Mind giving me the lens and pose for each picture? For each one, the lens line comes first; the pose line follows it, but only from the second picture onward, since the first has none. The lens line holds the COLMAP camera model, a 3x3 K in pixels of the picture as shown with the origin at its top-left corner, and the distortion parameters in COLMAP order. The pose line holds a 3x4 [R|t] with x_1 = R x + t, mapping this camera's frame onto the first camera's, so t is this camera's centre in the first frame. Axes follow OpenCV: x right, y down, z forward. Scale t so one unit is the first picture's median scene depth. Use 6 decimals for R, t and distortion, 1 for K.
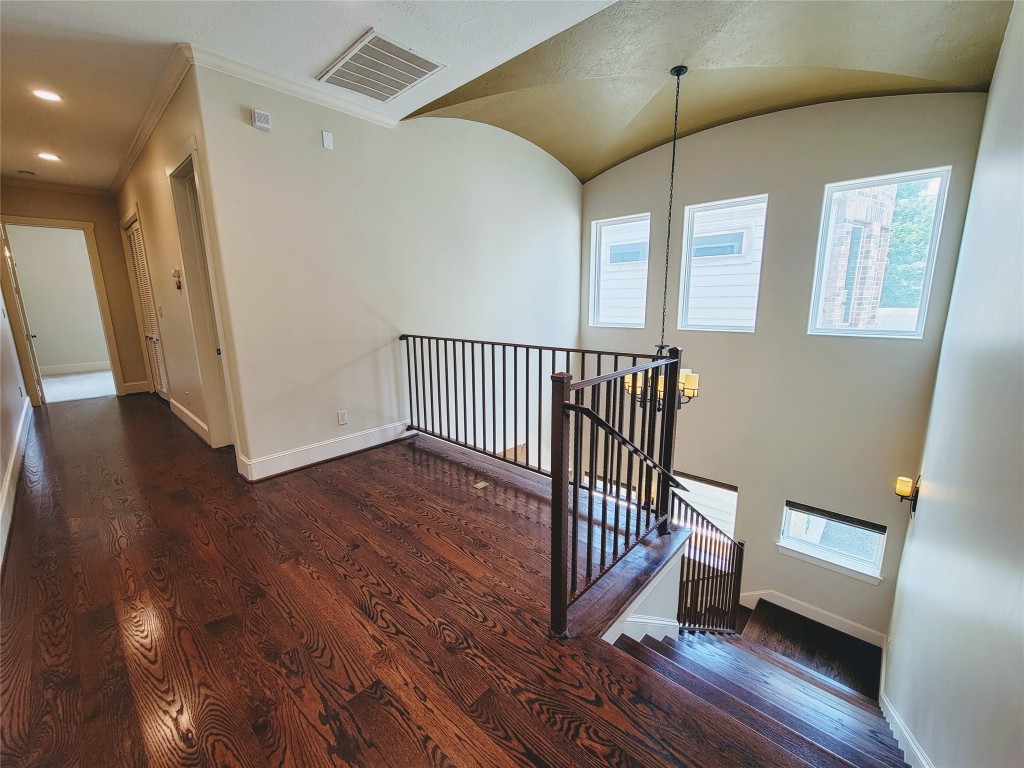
lens RADIAL K [[421.0, 0, 508.8], [0, 421.0, 380.3], [0, 0, 1]] dist [-0.003929, -0.000769]
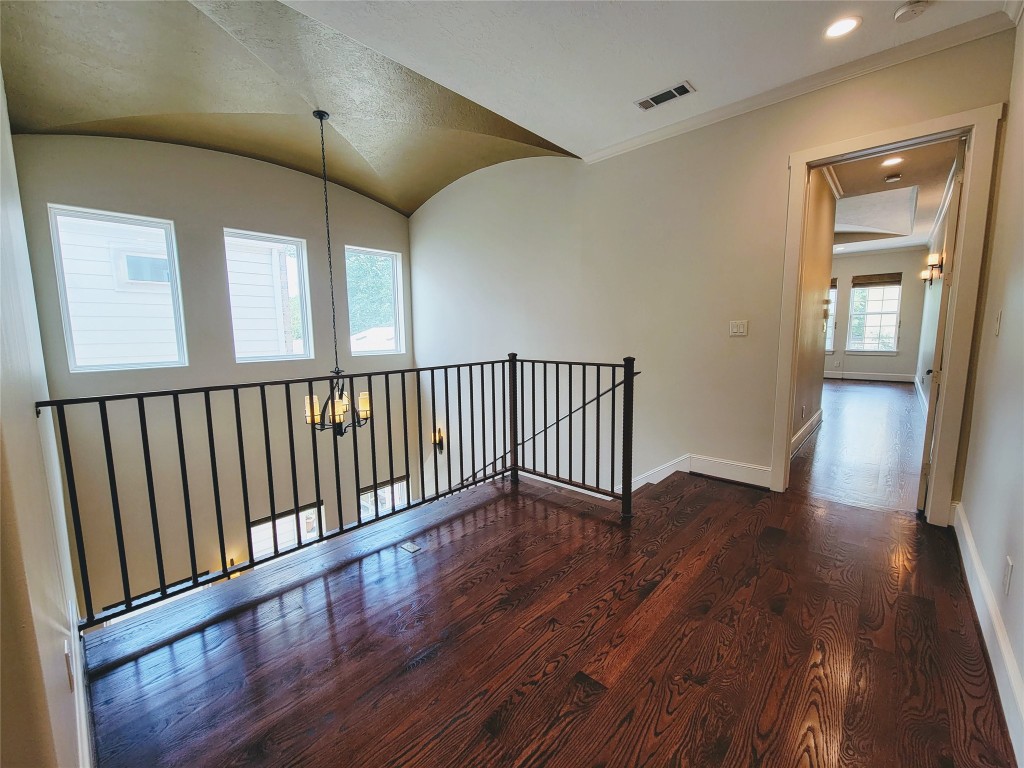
lens RADIAL K [[421.0, 0, 509.8], [0, 421.0, 383.0], [0, 0, 1]] dist [-0.003929, -0.000769]
pose [[-0.004719, -0.117601, 0.993050, -1.502859], [0.209342, 0.970940, 0.115978, -0.193877], [-0.977831, 0.208434, 0.020037, 1.350413]]
